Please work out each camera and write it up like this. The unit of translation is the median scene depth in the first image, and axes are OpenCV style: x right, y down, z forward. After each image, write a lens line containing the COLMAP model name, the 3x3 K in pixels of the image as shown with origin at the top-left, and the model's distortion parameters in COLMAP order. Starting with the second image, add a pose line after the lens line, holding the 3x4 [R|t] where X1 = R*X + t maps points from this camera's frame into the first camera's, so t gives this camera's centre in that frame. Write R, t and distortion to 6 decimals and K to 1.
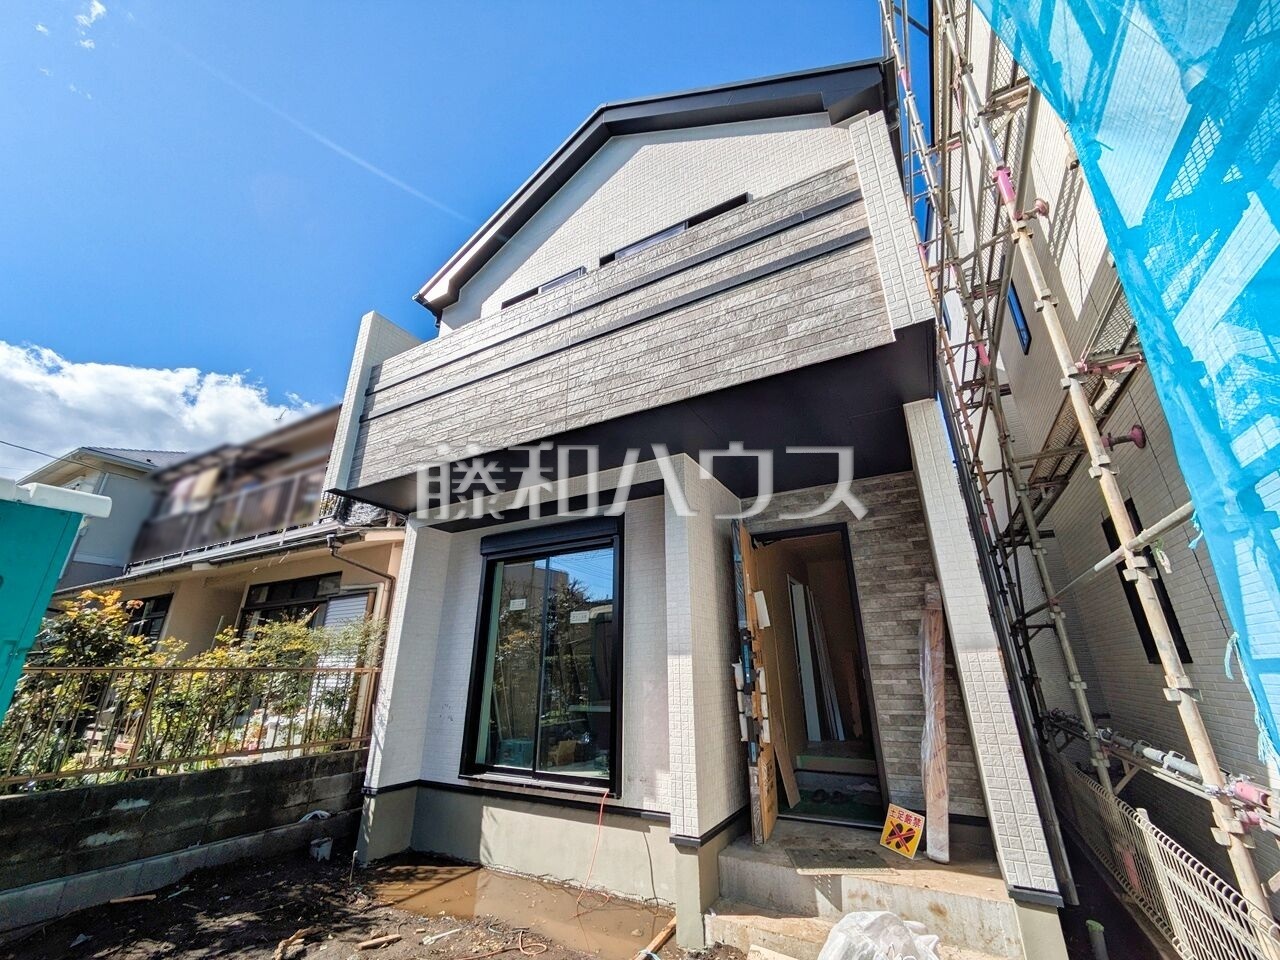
lens RADIAL K [[507.7, 0, 644.7], [0, 507.7, 479.3], [0, 0, 1]] dist [0.001626, 0.000946]
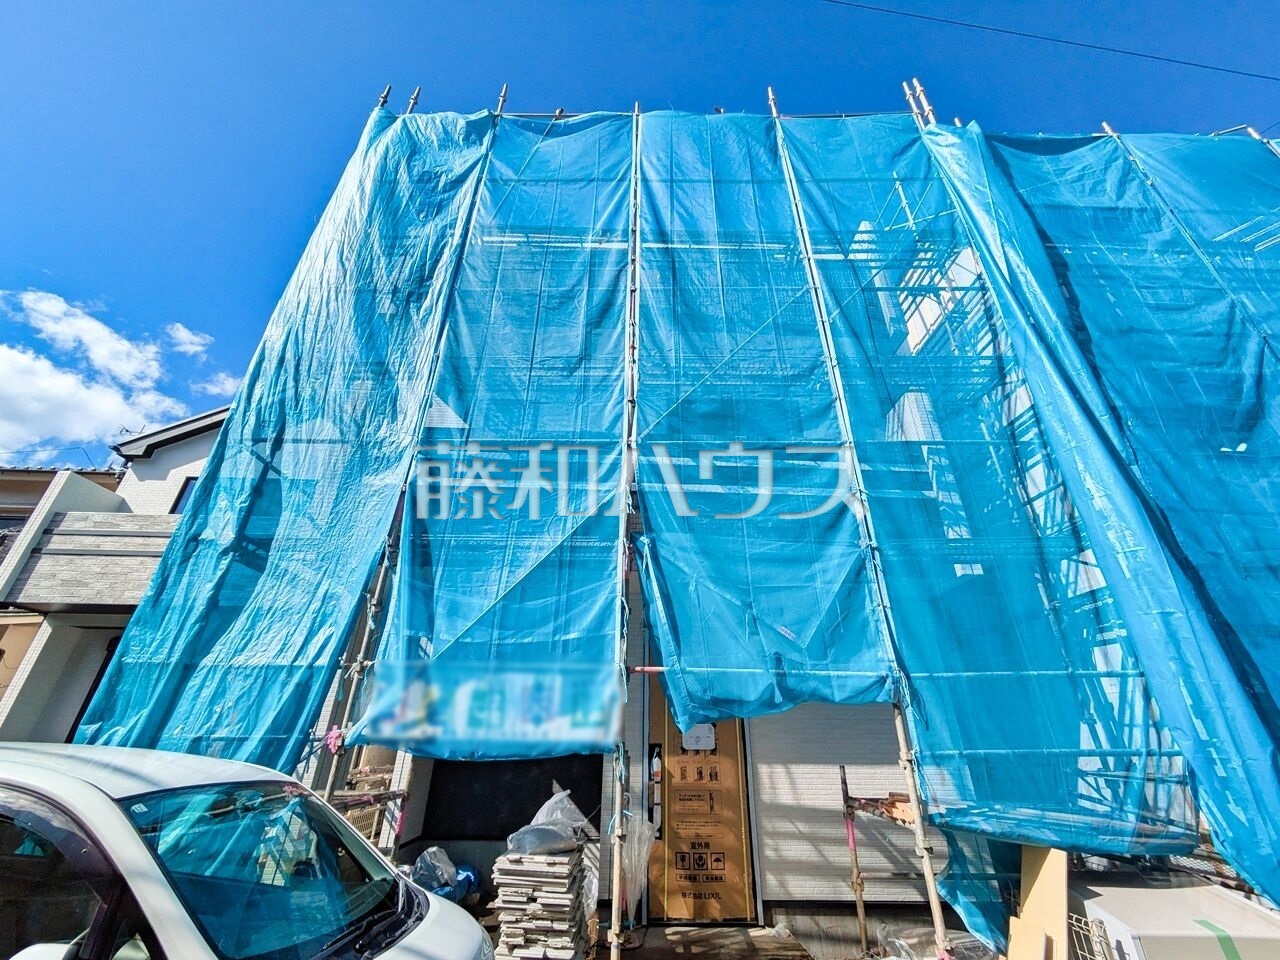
lens RADIAL K [[507.7, 0, 642.1], [0, 507.7, 480.6], [0, 0, 1]] dist [0.001626, 0.000946]
pose [[0.855094, 0.252722, 0.452709, 0.296331], [-0.199811, 0.966342, -0.162045, -0.556563], [-0.478424, 0.048107, 0.876810, -1.487575]]
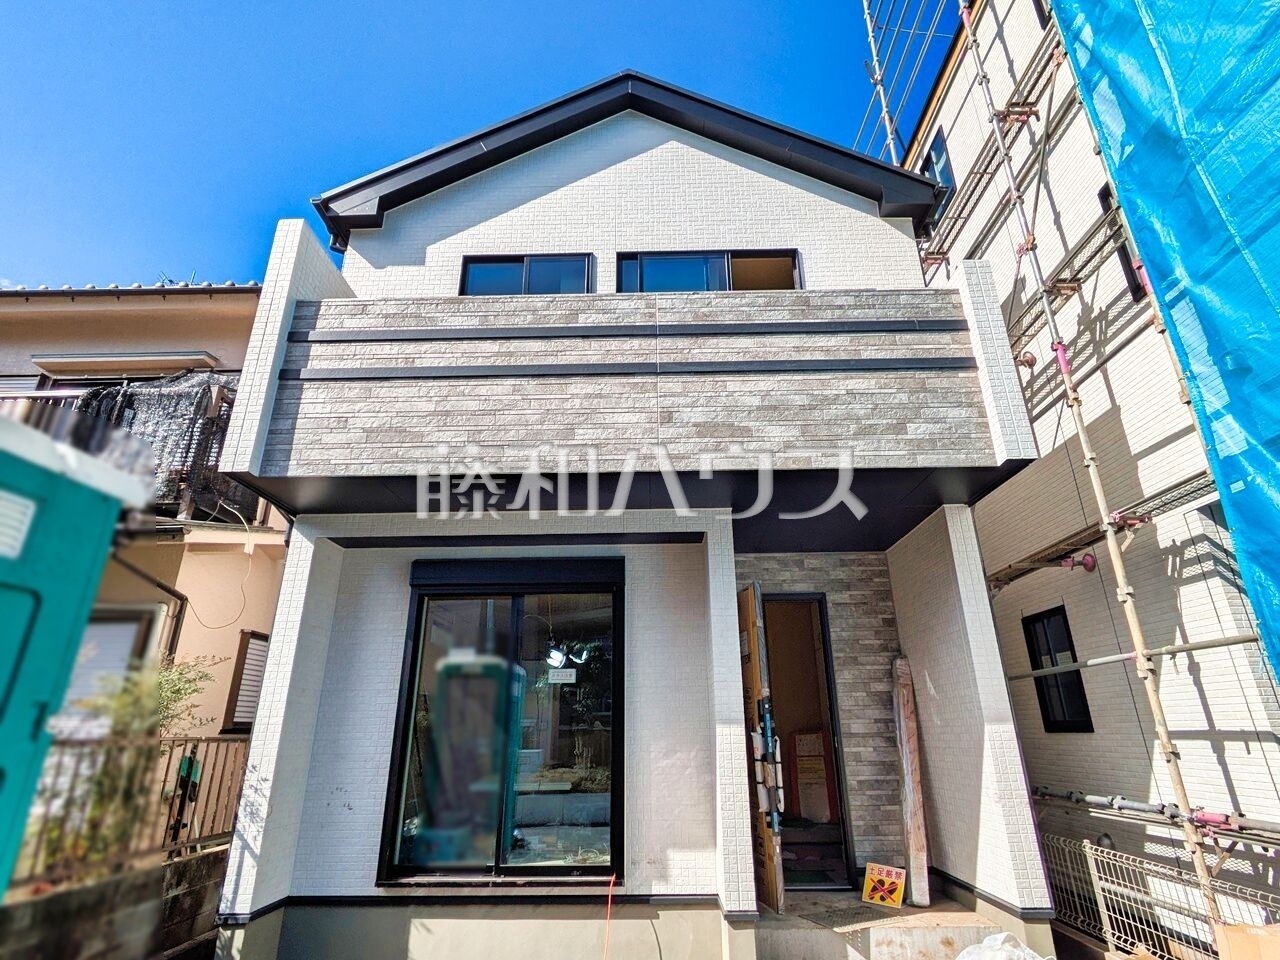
lens RADIAL K [[652.6, 0, 644.7], [0, 652.6, 483.5], [0, 0, 1]] dist [0.001606, 0.001037]
pose [[0.884042, 0.166145, 0.436882, -0.635461], [-0.162172, 0.985658, -0.046685, -0.014747], [-0.438373, -0.029578, 0.898306, -0.017158]]
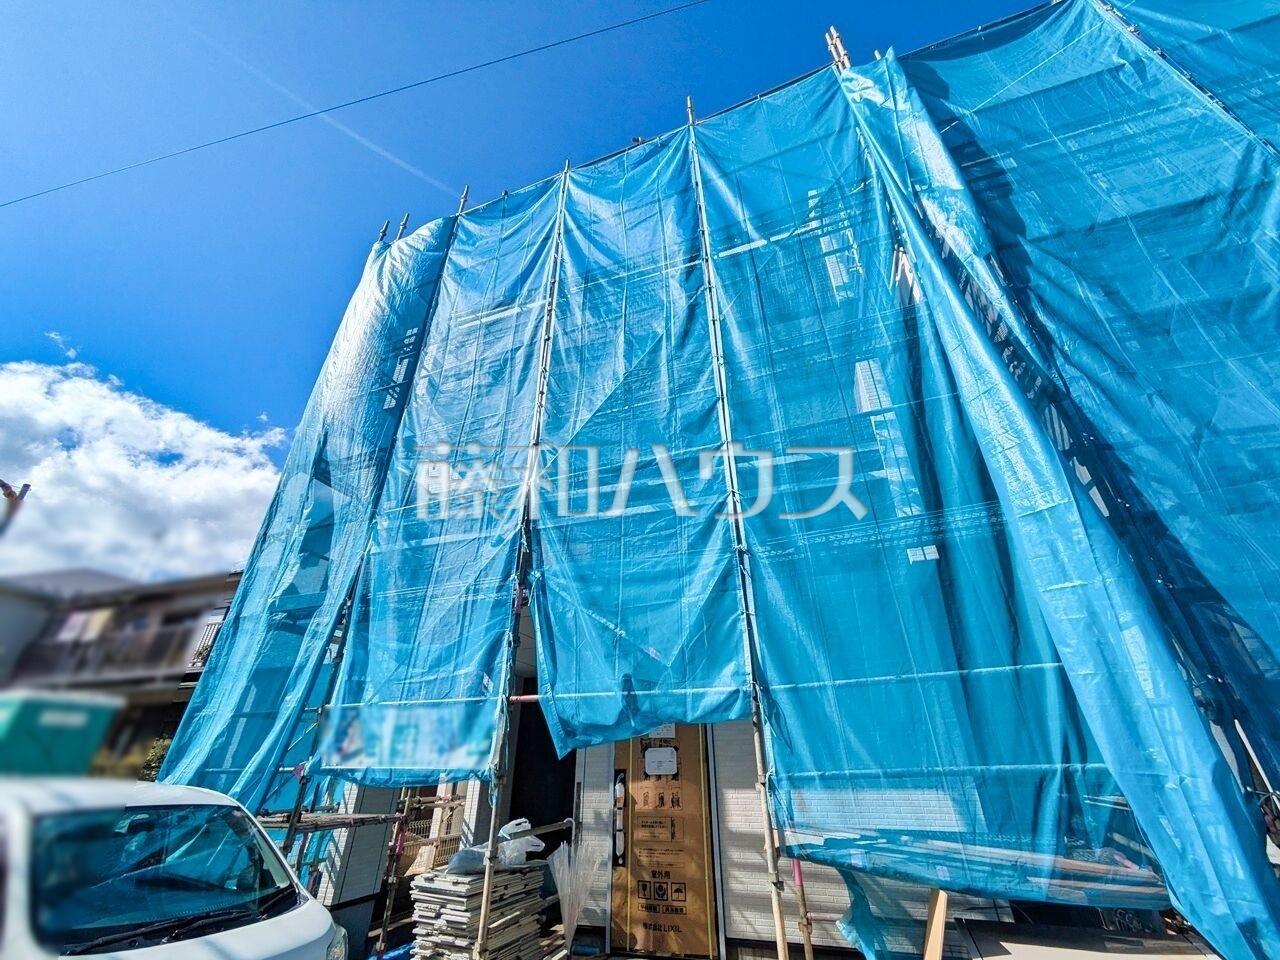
lens RADIAL K [[507.7, 0, 641.7], [0, 507.7, 479.5], [0, 0, 1]] dist [0.001626, 0.000946]
pose [[0.980899, 0.097576, 0.168272, 0.785454], [-0.070302, 0.984440, -0.161044, -0.643246], [-0.181367, 0.146138, 0.972496, -1.704294]]
